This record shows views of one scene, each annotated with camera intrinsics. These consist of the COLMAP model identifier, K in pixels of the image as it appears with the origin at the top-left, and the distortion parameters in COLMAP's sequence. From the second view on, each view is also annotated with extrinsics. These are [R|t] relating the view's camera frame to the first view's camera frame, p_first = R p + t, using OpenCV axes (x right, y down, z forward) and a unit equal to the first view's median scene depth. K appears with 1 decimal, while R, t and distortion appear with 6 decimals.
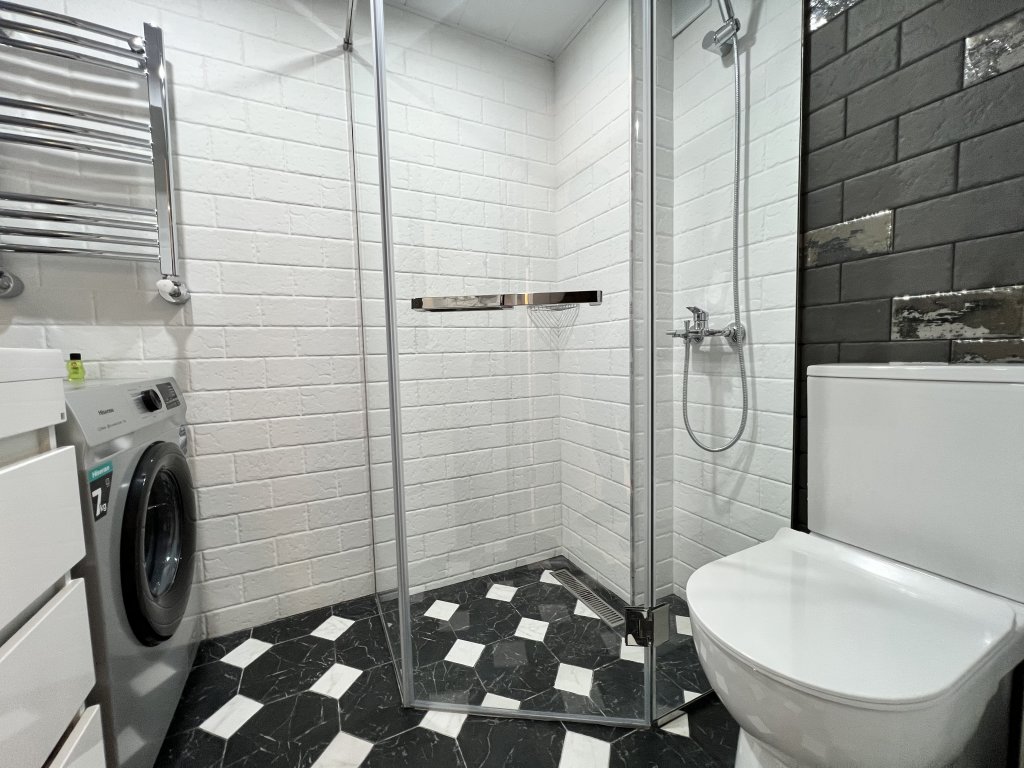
lens RADIAL K [[408.6, 0, 509.6], [0, 408.6, 381.4], [0, 0, 1]] dist [-0.001362, -0.000072]
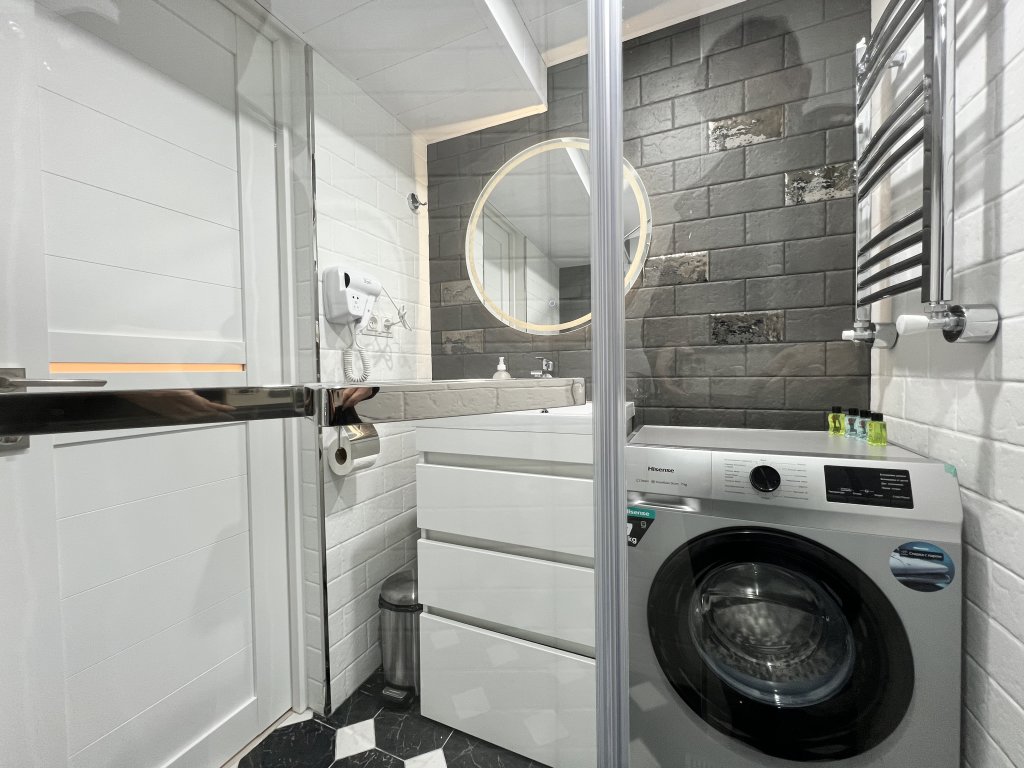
lens RADIAL K [[407.7, 0, 512.0], [0, 407.7, 384.0], [0, 0, 1]] dist [0.000071, 0.000043]
pose [[-0.767460, 0.055259, -0.638711, 0.073428], [-0.008419, 0.995324, 0.096228, -0.227554], [0.641042, 0.079228, -0.763406, 1.276712]]
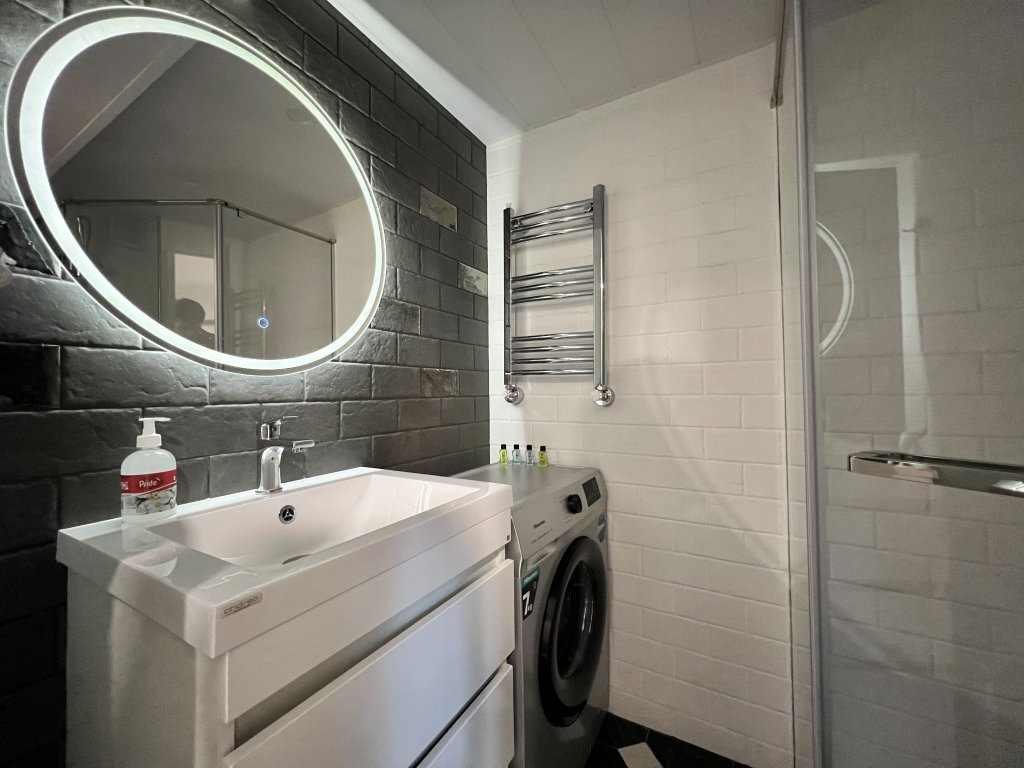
lens RADIAL K [[408.6, 0, 509.6], [0, 408.6, 381.4], [0, 0, 1]] dist [-0.001362, -0.000072]
pose [[0.551800, -0.001259, -0.833976, 0.012903], [-0.056485, 0.997646, -0.038880, -0.248012], [0.832061, 0.068561, 0.550430, 0.156234]]
